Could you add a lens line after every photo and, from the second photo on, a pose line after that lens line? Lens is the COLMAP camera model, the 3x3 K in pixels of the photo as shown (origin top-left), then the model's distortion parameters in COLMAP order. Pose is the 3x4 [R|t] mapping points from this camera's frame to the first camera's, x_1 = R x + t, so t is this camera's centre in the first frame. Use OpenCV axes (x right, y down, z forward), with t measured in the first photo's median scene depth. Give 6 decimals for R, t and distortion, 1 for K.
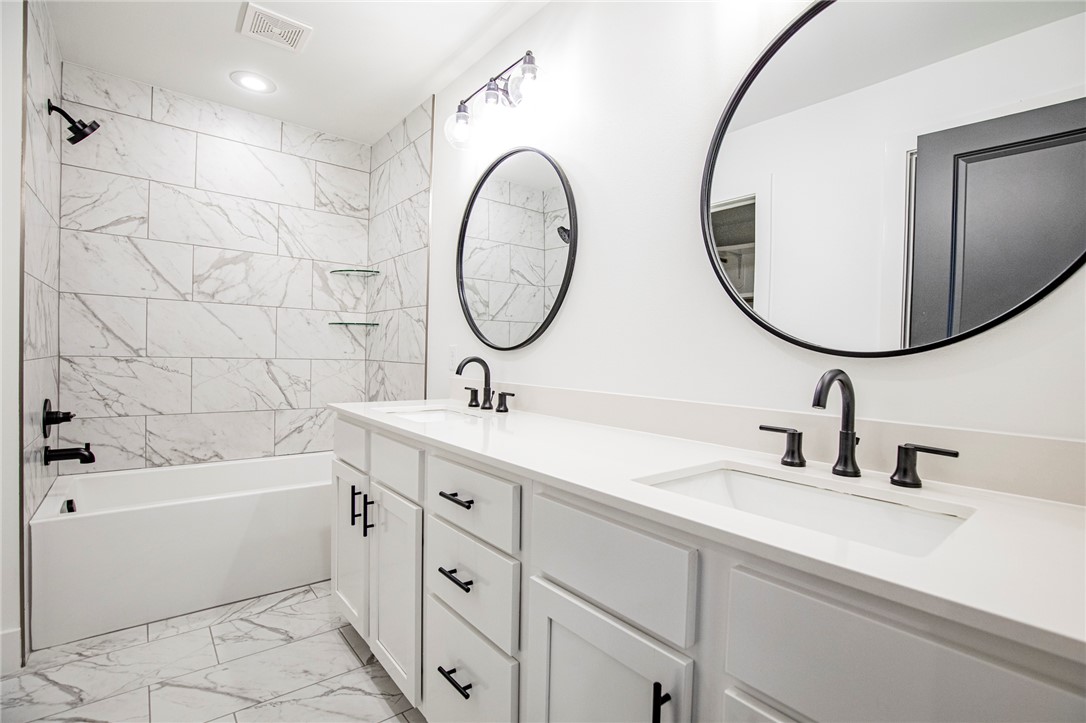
lens RADIAL K [[507.1, 0, 548.4], [0, 507.1, 363.3], [0, 0, 1]] dist [-0.038212, 0.008374]
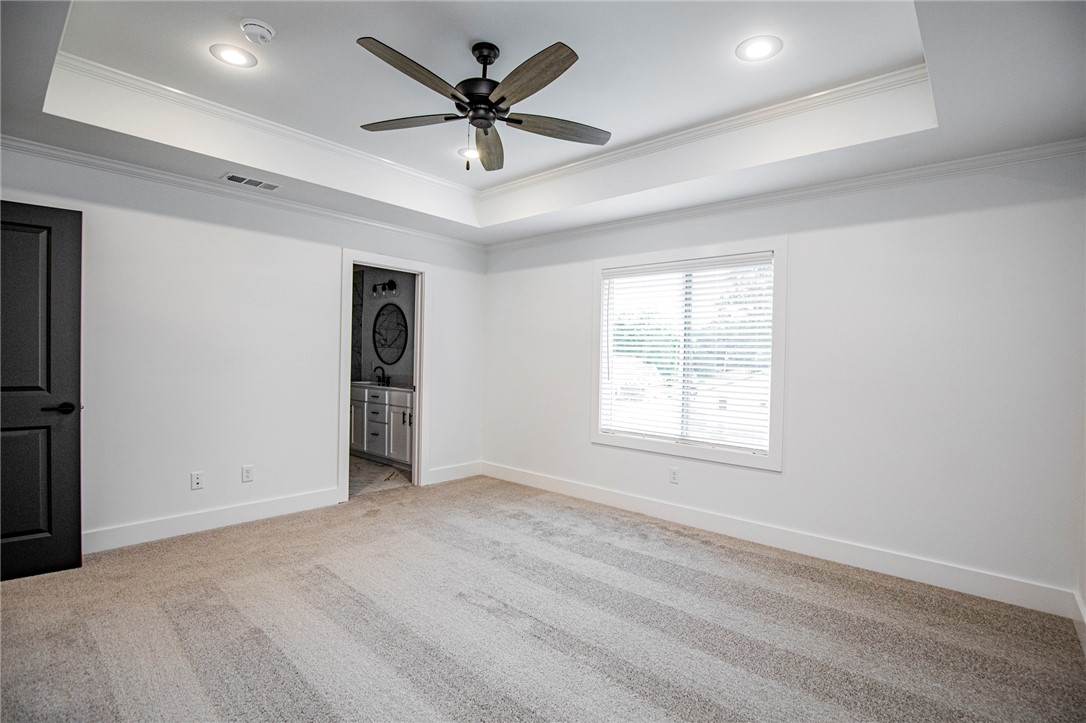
lens RADIAL K [[507.1, 0, 548.4], [0, 507.1, 363.3], [0, 0, 1]] dist [-0.038212, 0.008374]
pose [[0.985549, -0.006146, 0.169282, 0.308857], [0.006973, 0.999966, -0.004287, -0.007726], [-0.169249, 0.005406, 0.985558, -1.955962]]
